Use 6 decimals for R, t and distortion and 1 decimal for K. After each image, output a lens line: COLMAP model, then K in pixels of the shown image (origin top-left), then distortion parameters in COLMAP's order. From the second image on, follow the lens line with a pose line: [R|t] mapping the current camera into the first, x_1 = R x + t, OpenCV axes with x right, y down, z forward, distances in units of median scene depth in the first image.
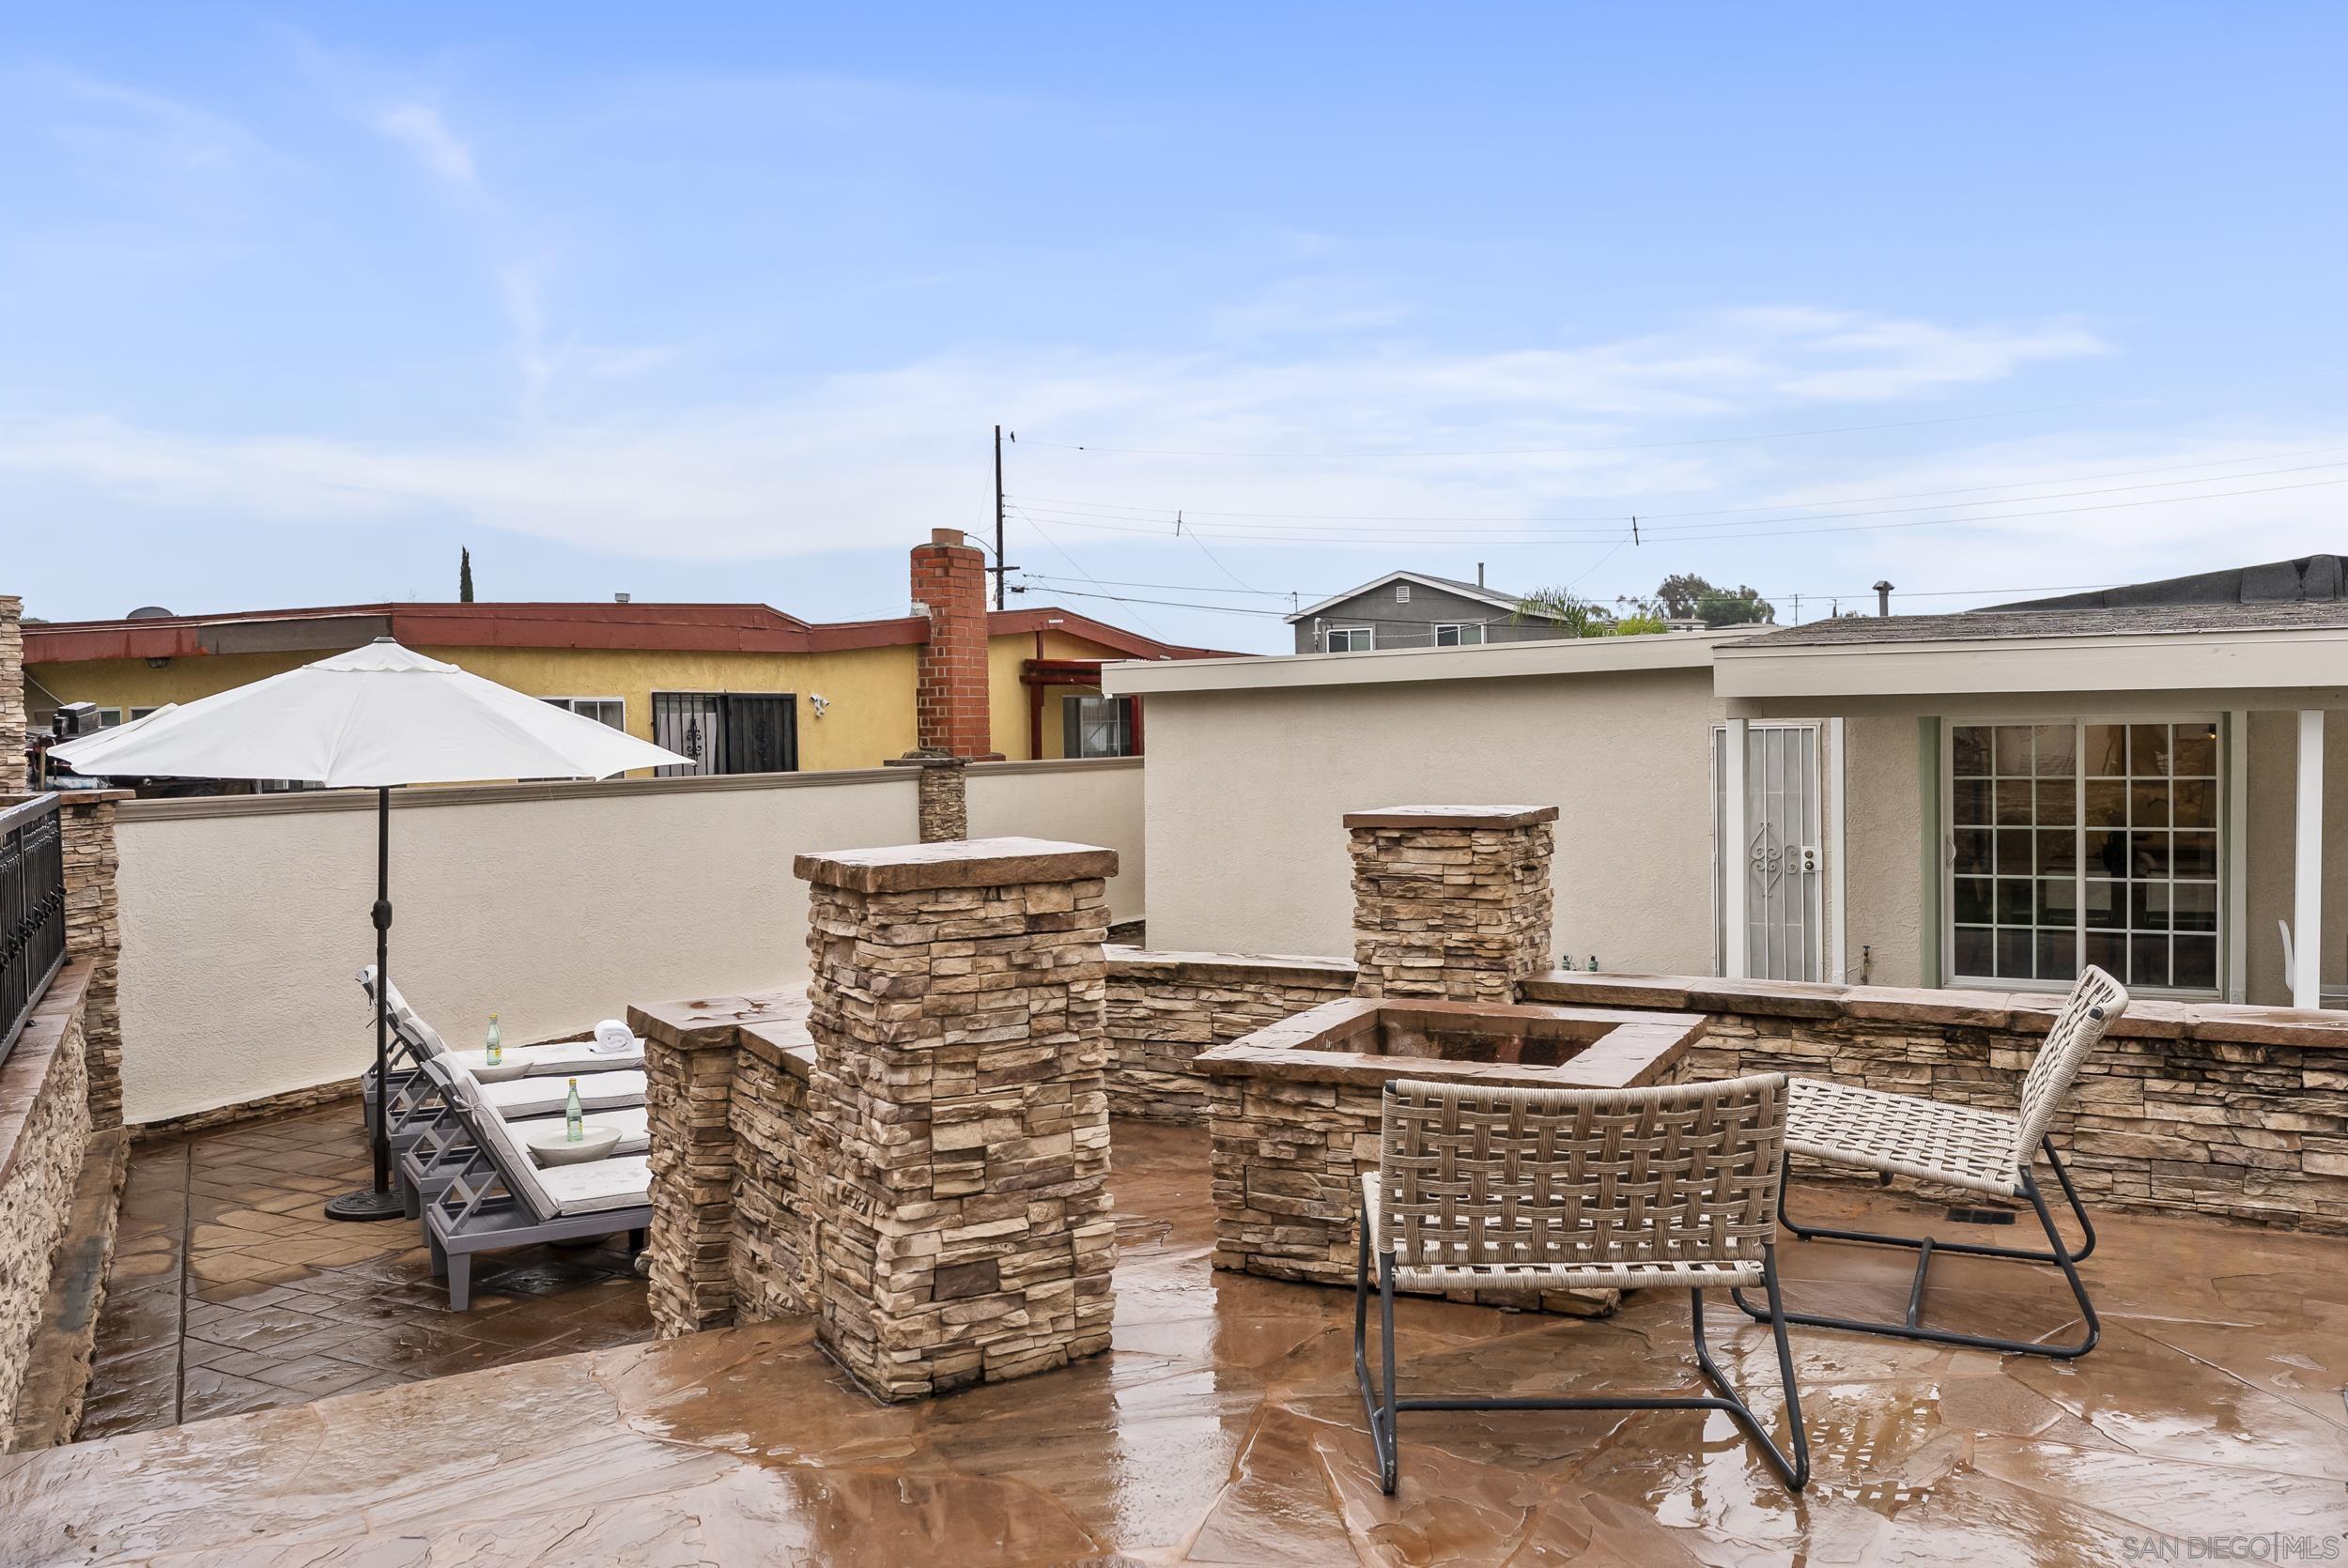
lens RADIAL K [[1837.6, 0, 1176.5], [0, 1837.6, 776.1], [0, 0, 1]] dist [0.002888, -0.002185]
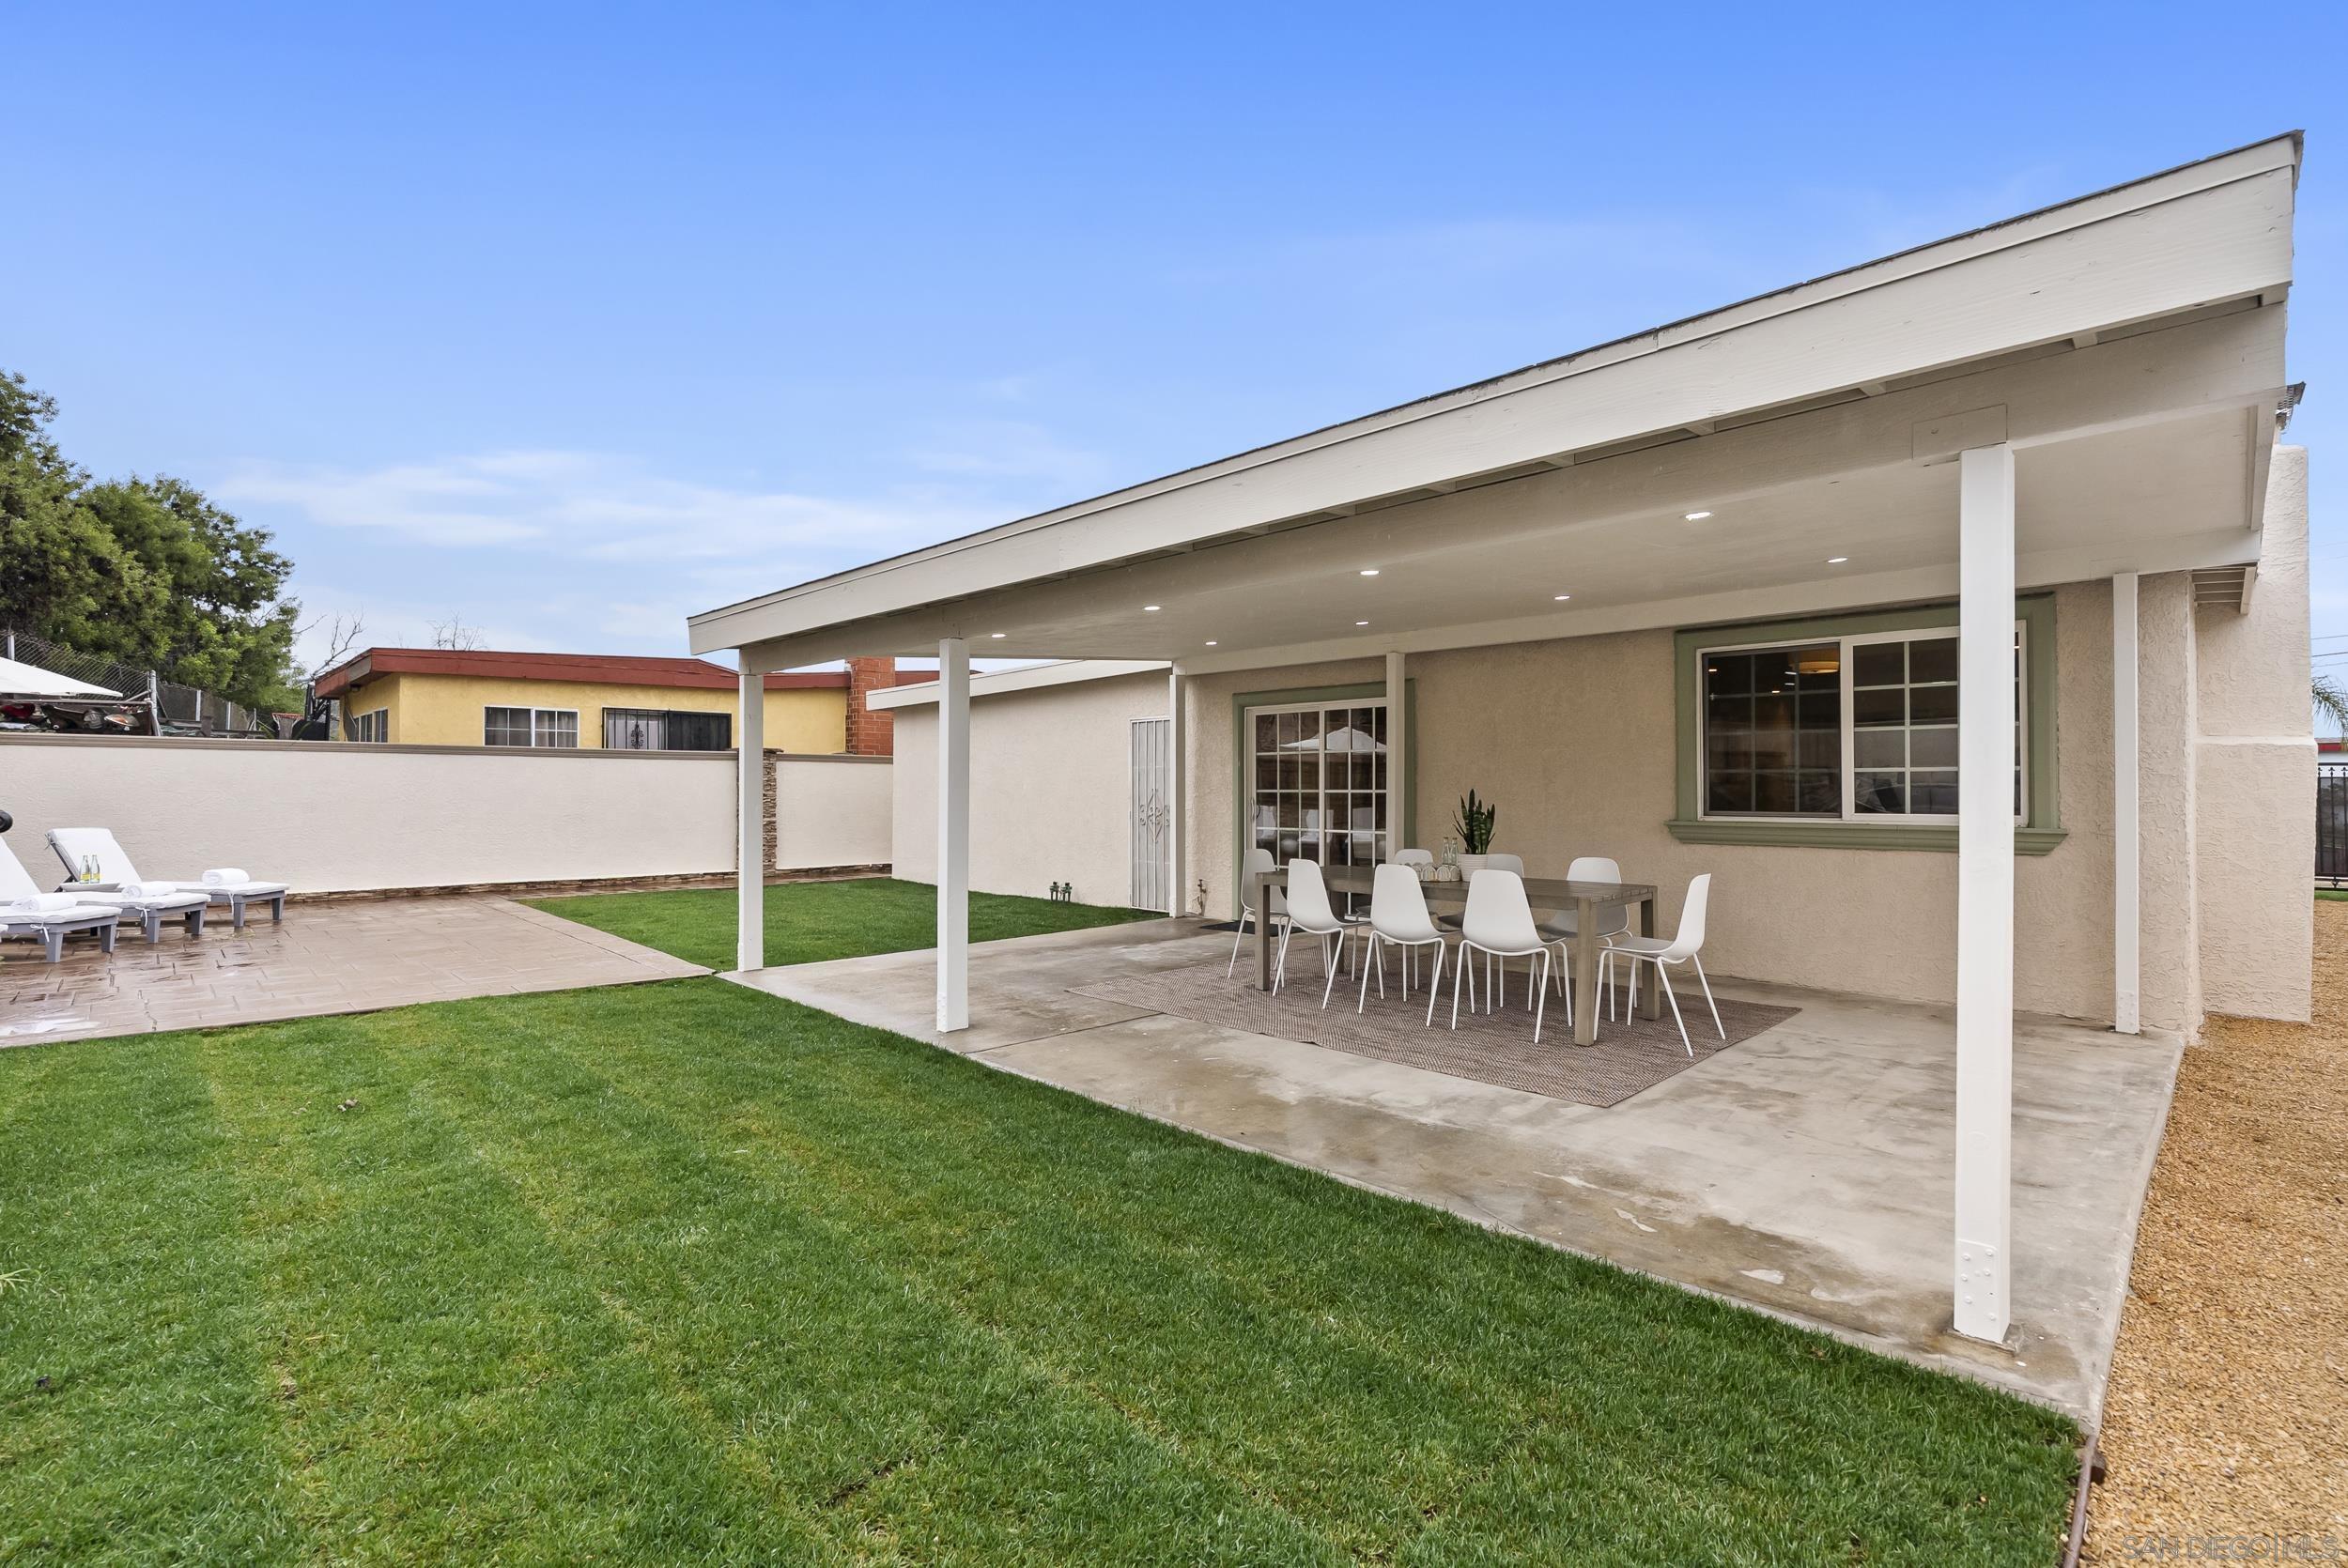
lens RADIAL K [[1059.6, 0, 1169.9], [0, 1059.6, 776.2], [0, 0, 1]] dist [-0.007047, 0.002768]
pose [[0.948262, 0.012955, -0.317226, 0.507274], [-0.024515, 0.999172, -0.032477, 0.036033], [0.316542, 0.038574, 0.947794, 0.216780]]
